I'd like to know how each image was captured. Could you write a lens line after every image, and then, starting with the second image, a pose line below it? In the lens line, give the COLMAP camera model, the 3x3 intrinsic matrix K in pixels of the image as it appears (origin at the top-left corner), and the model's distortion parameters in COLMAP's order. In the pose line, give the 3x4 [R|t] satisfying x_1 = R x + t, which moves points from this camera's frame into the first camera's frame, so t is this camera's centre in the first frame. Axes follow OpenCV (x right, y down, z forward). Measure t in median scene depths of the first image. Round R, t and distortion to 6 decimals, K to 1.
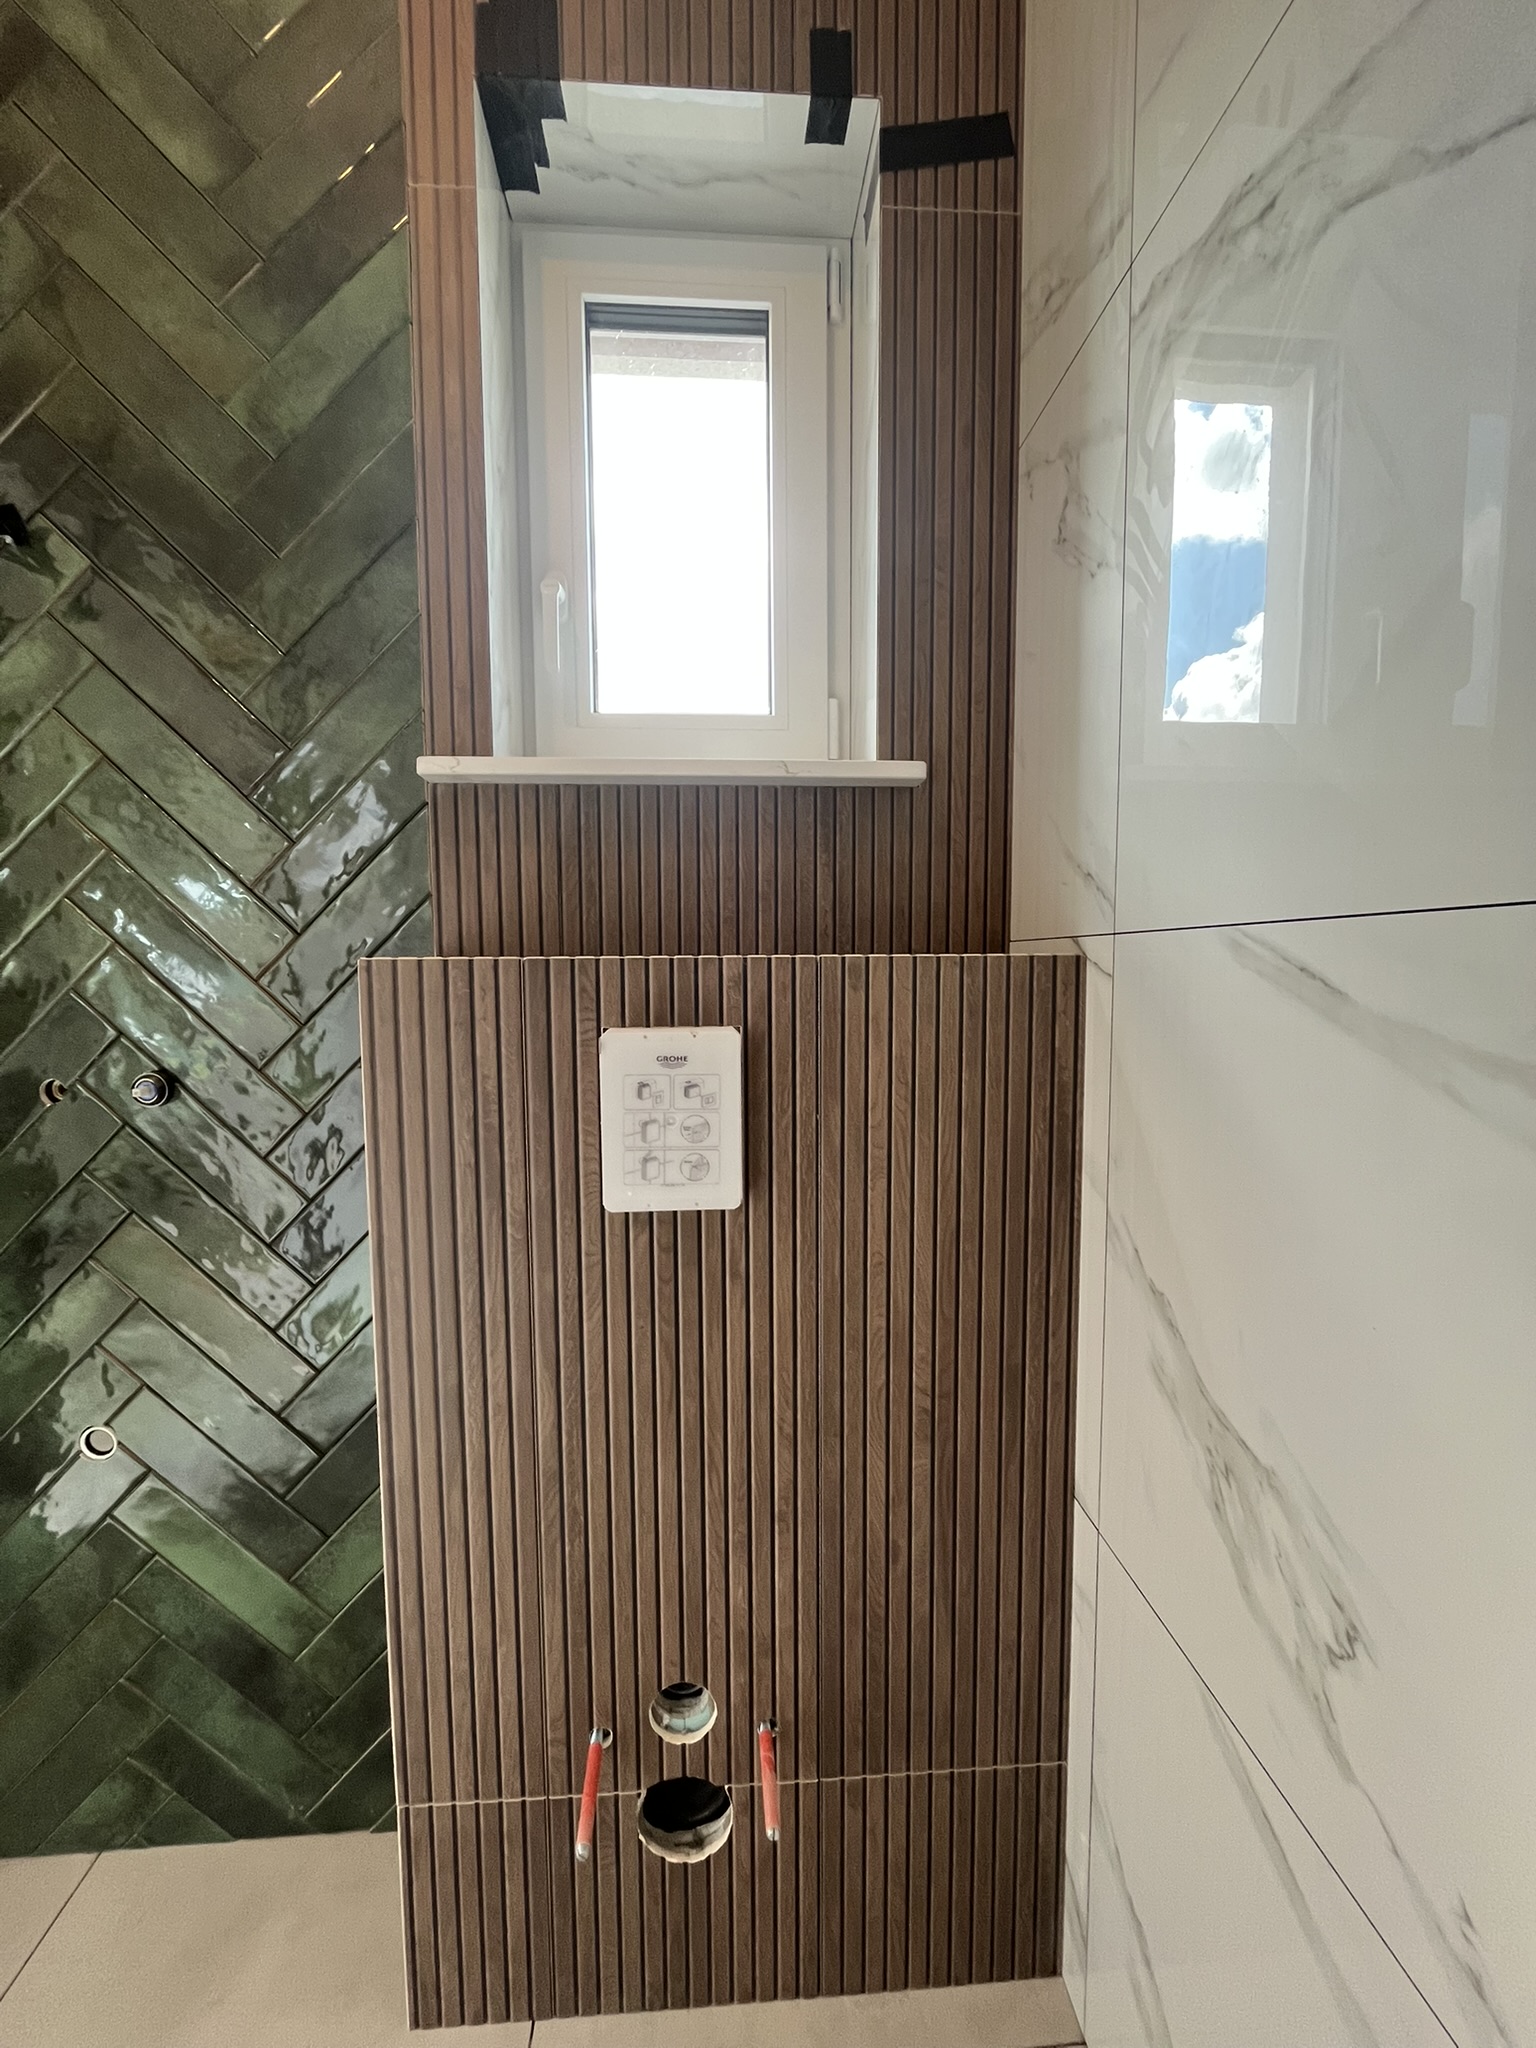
lens RADIAL K [[832.4, 0, 762.5], [0, 832.4, 1027.7], [0, 0, 1]] dist [-0.001920, -0.000722]
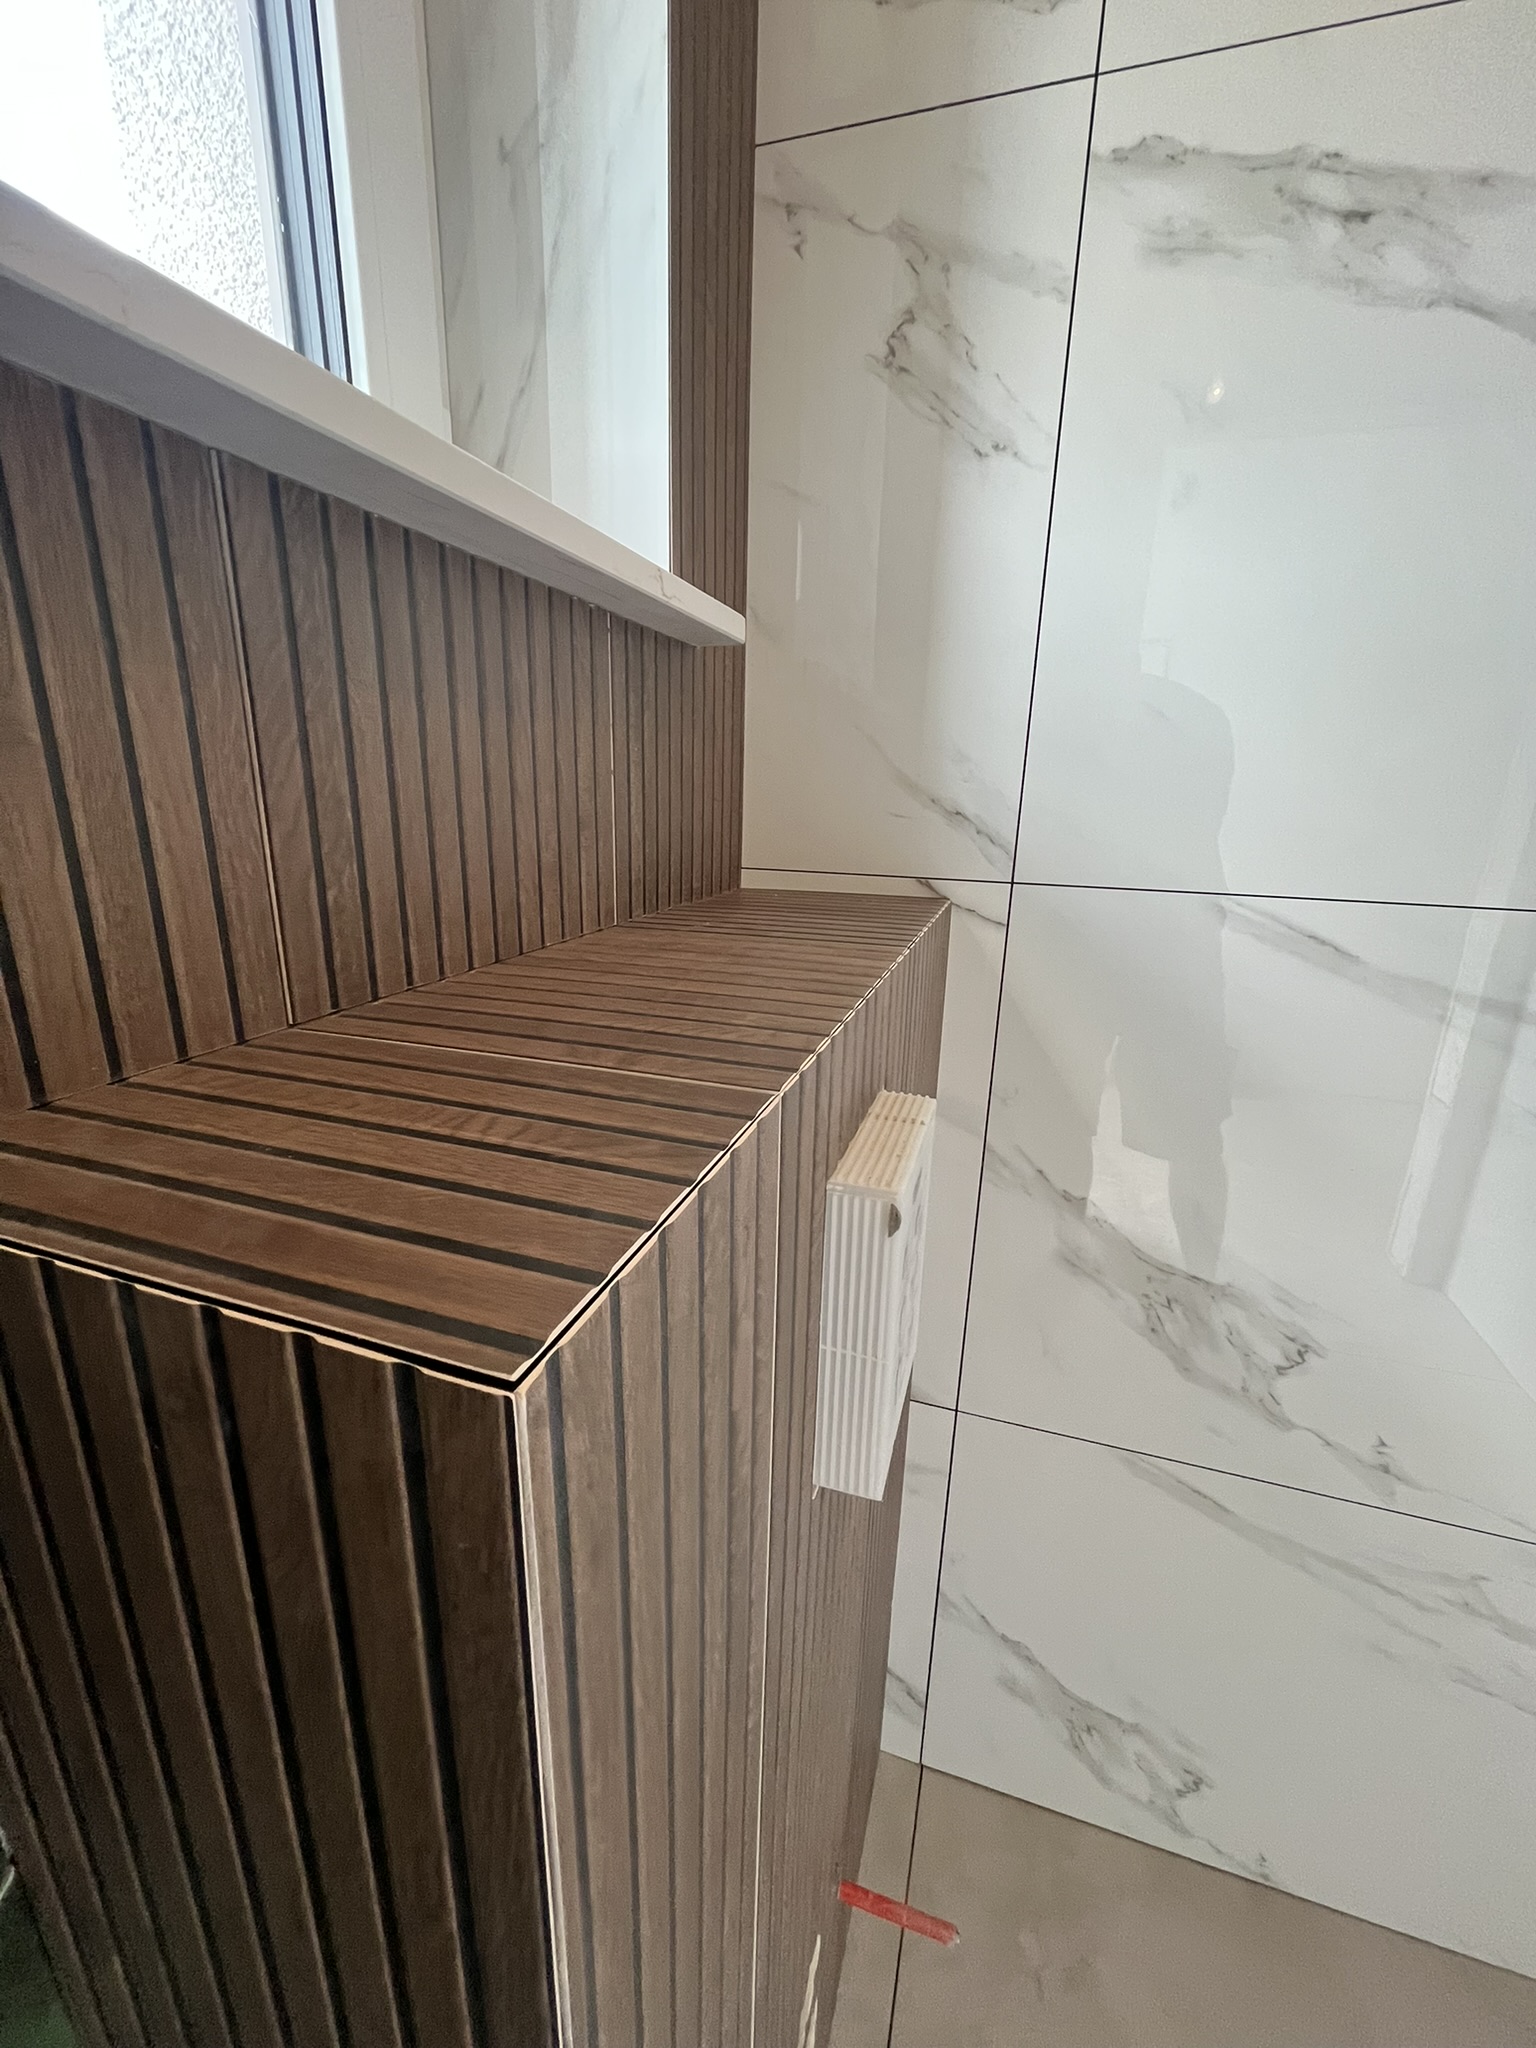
lens RADIAL K [[832.4, 0, 762.9], [0, 832.4, 1025.1], [0, 0, 1]] dist [-0.001920, -0.000722]
pose [[0.369866, -0.244700, 0.896282, -0.528265], [0.044974, 0.968278, 0.245796, -0.175956], [-0.927996, -0.050602, 0.369138, 0.771718]]
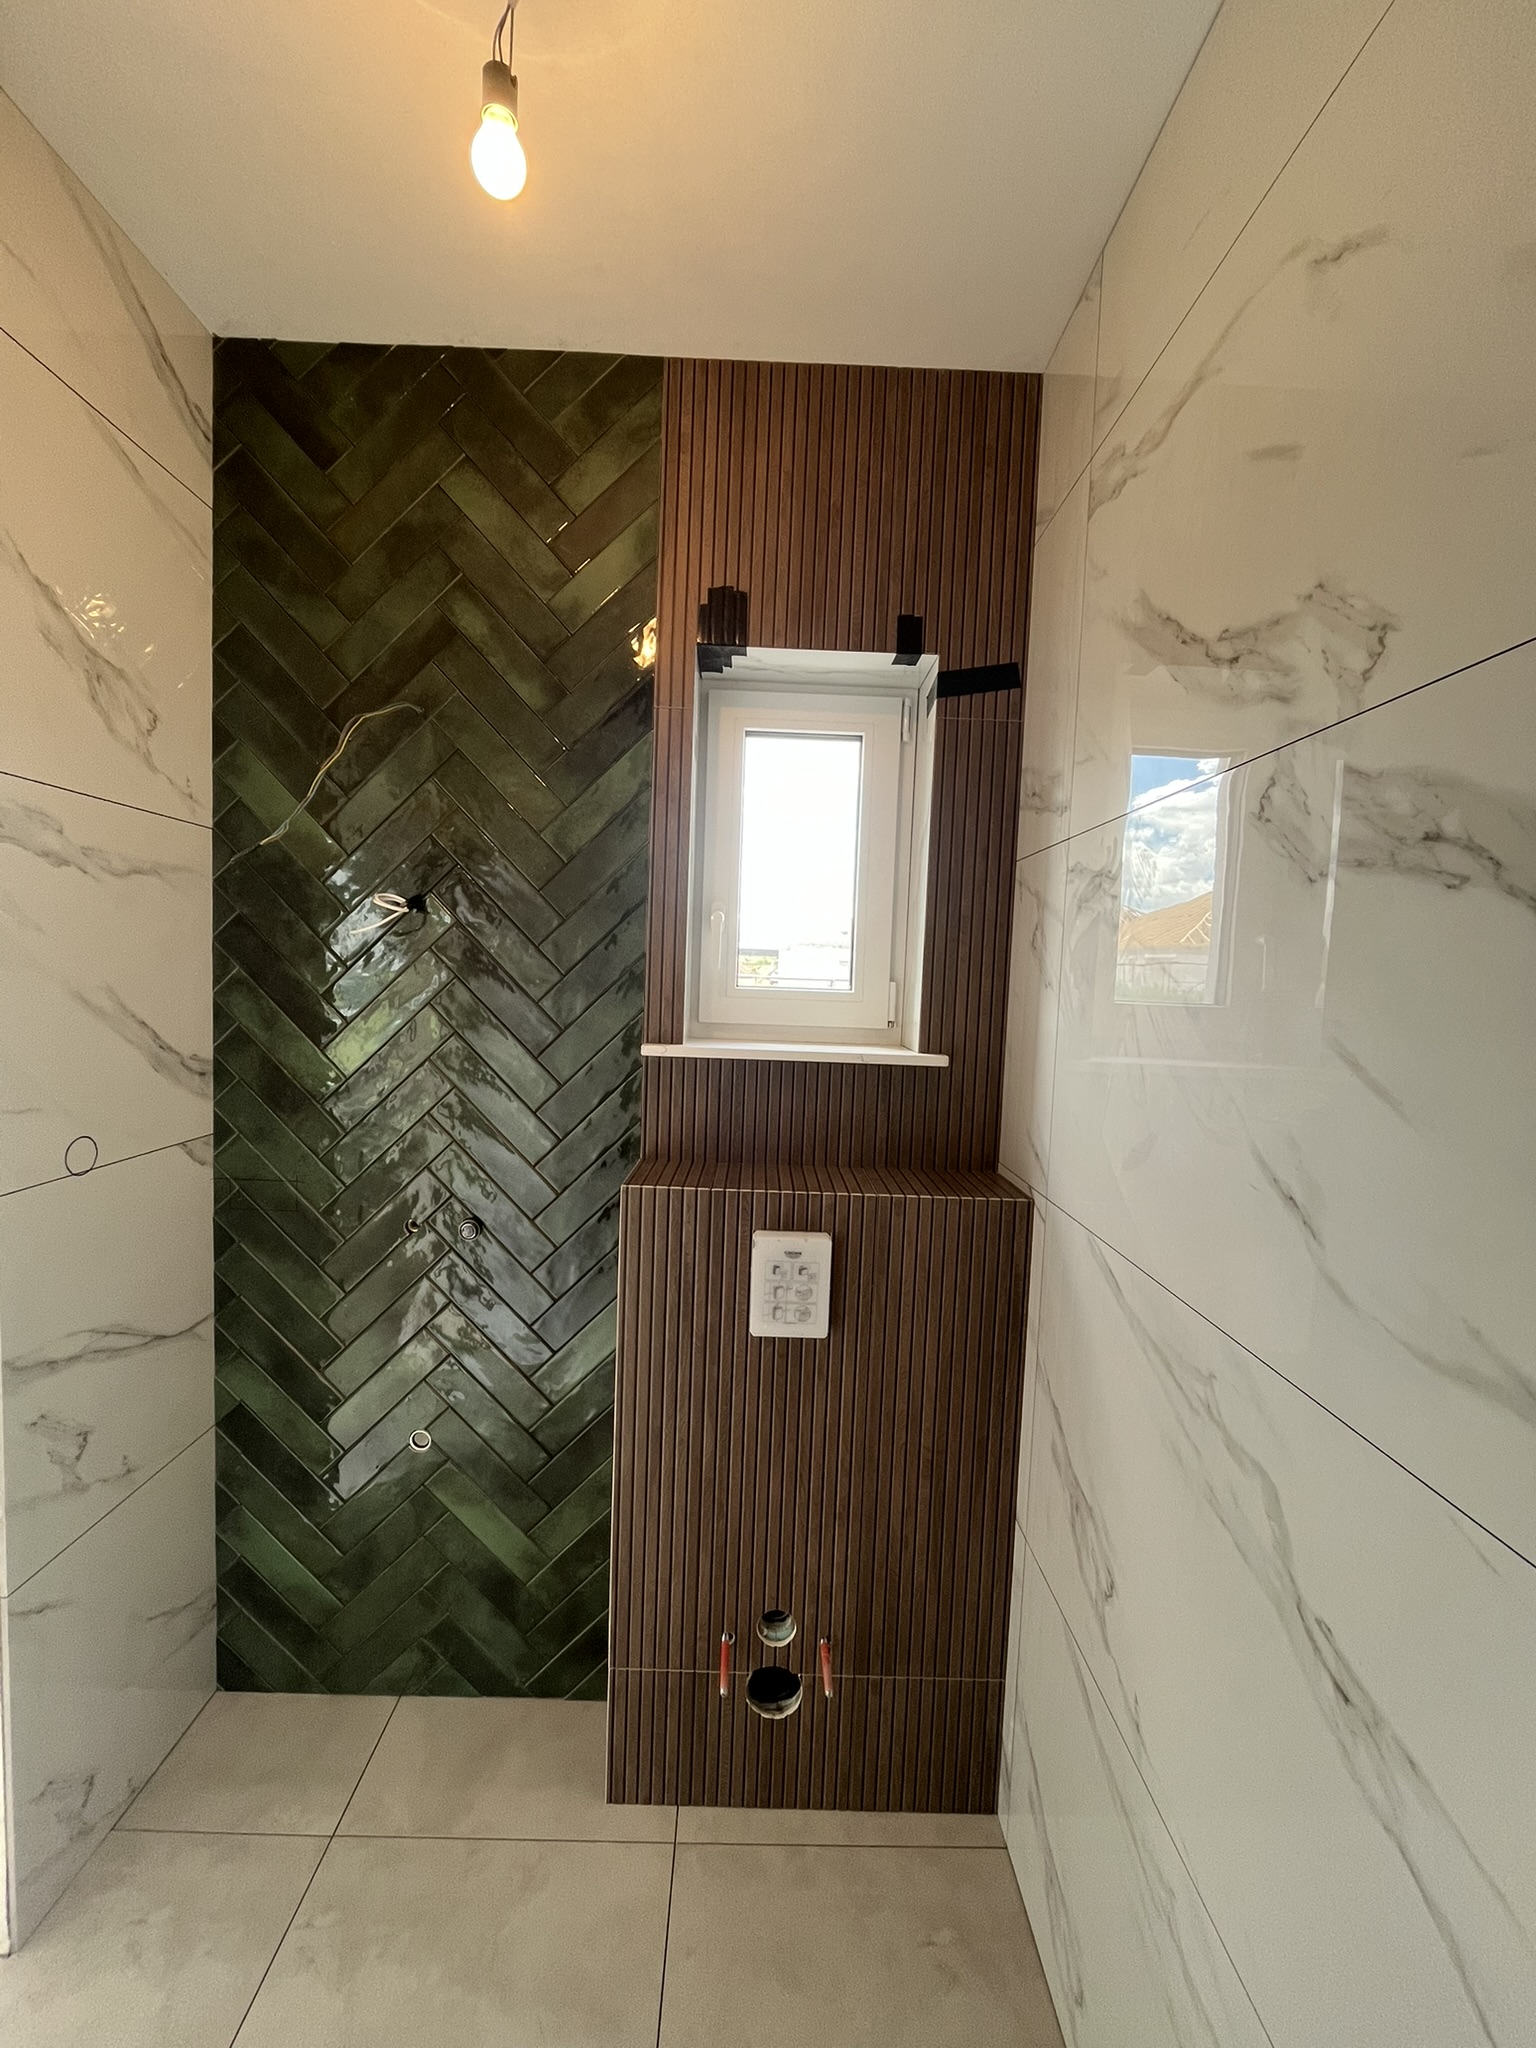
lens RADIAL K [[832.4, 0, 763.2], [0, 832.4, 1027.1], [0, 0, 1]] dist [-0.001920, -0.000722]
pose [[0.997520, 0.047756, -0.051694, -0.089102], [-0.048468, 0.998745, -0.012614, -0.363718], [0.051027, 0.015088, 0.998583, -0.686294]]
